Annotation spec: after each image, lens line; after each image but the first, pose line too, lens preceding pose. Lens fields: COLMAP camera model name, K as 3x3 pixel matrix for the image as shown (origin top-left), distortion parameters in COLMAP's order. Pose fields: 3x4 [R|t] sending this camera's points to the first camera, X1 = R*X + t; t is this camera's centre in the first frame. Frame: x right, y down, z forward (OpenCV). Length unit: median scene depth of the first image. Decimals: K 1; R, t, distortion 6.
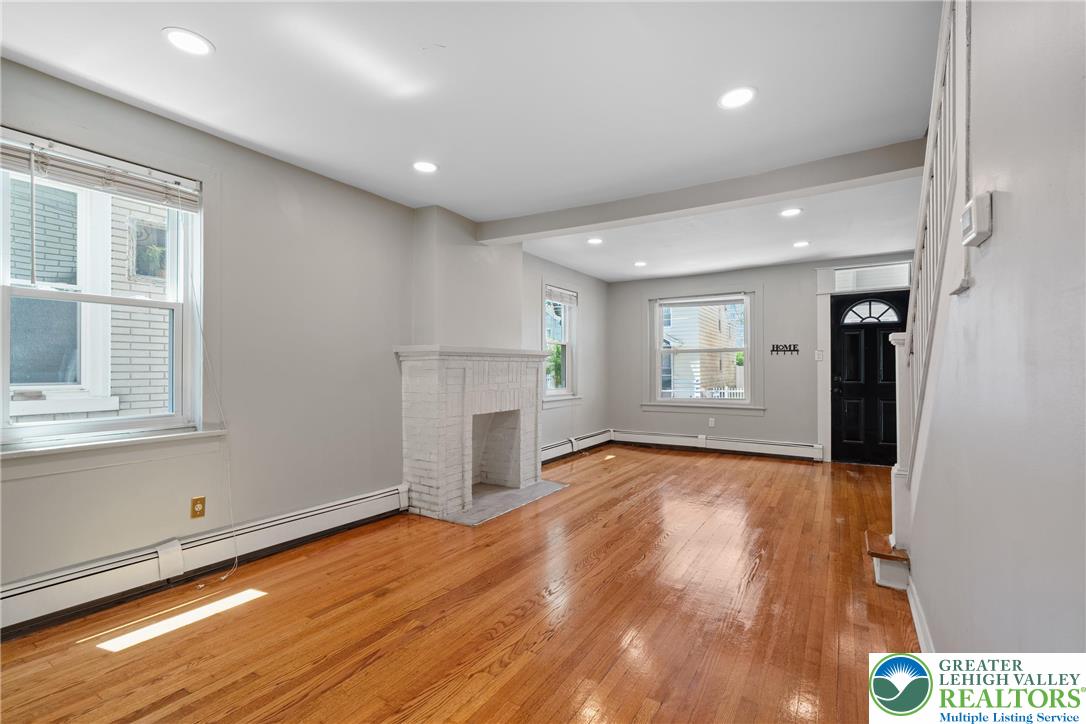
lens RADIAL K [[495.3, 0, 549.5], [0, 495.3, 367.4], [0, 0, 1]] dist [-0.002678, 0.001937]
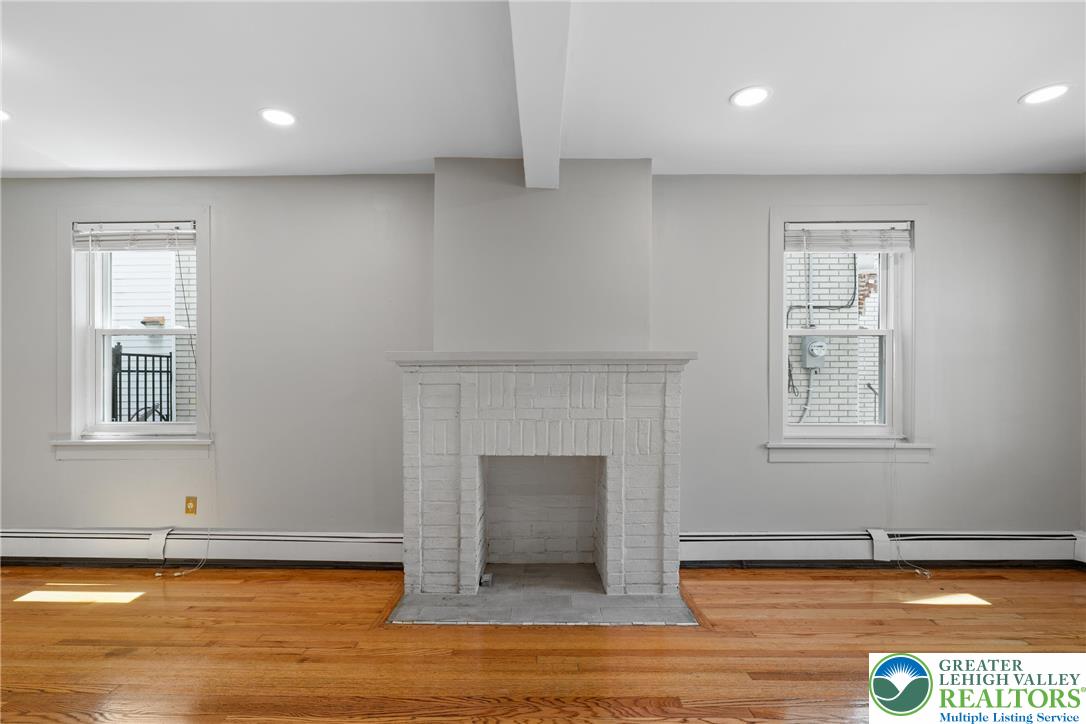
lens RADIAL K [[515.9, 0, 529.1], [0, 515.9, 374.2], [0, 0, 1]] dist [-0.002475, 0.000746]
pose [[0.498420, -0.010772, -0.866869, 0.484555], [0.002480, 0.999936, -0.010999, -0.003756], [0.866932, 0.003333, 0.498415, 0.732491]]
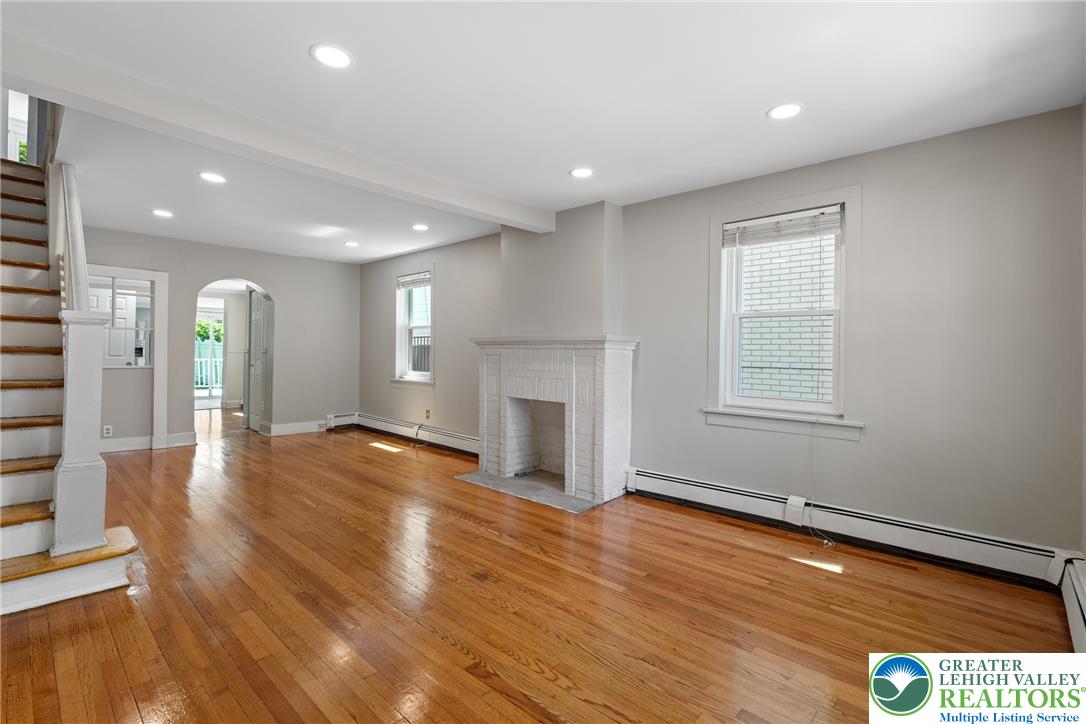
lens RADIAL K [[495.3, 0, 533.6], [0, 495.3, 352.4], [0, 0, 1]] dist [-0.002678, 0.001937]
pose [[-0.217880, -0.005435, -0.975960, 0.952651], [-0.015241, 0.999882, -0.002166, -0.003065], [0.975857, 0.014402, -0.217937, 1.331344]]
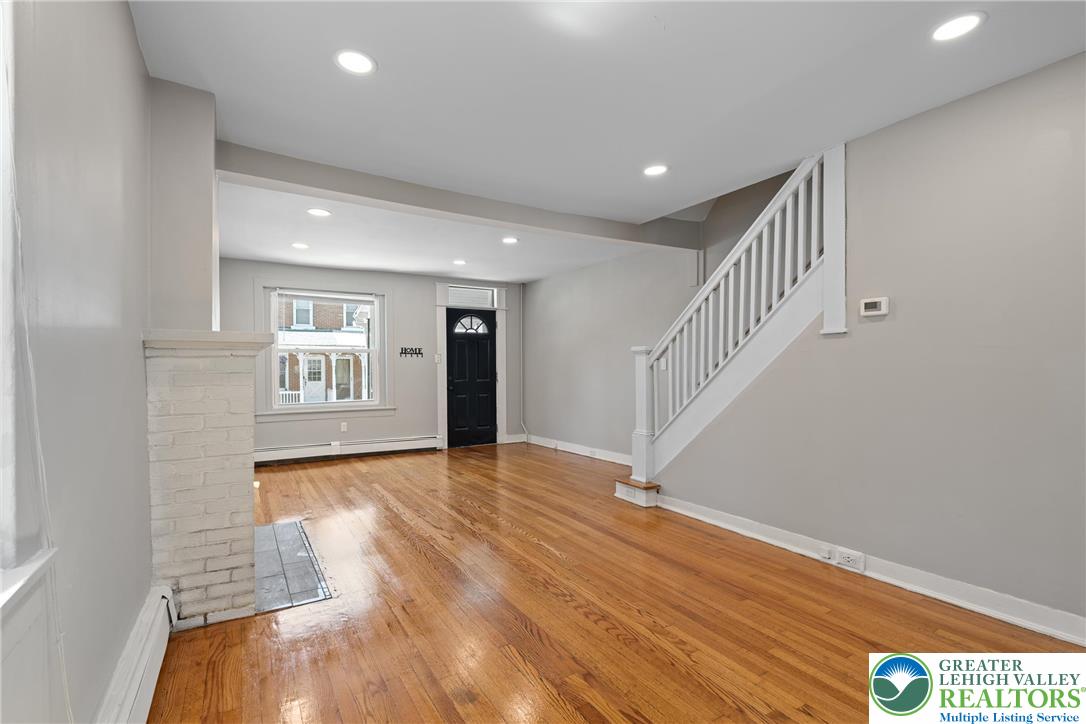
lens RADIAL K [[495.3, 0, 548.7], [0, 495.3, 375.0], [0, 0, 1]] dist [-0.002678, 0.001937]
pose [[0.456556, -0.012958, 0.889600, -0.560386], [0.003183, 0.999911, 0.012931, 0.000498], [-0.889689, -0.003073, 0.456557, 0.365157]]
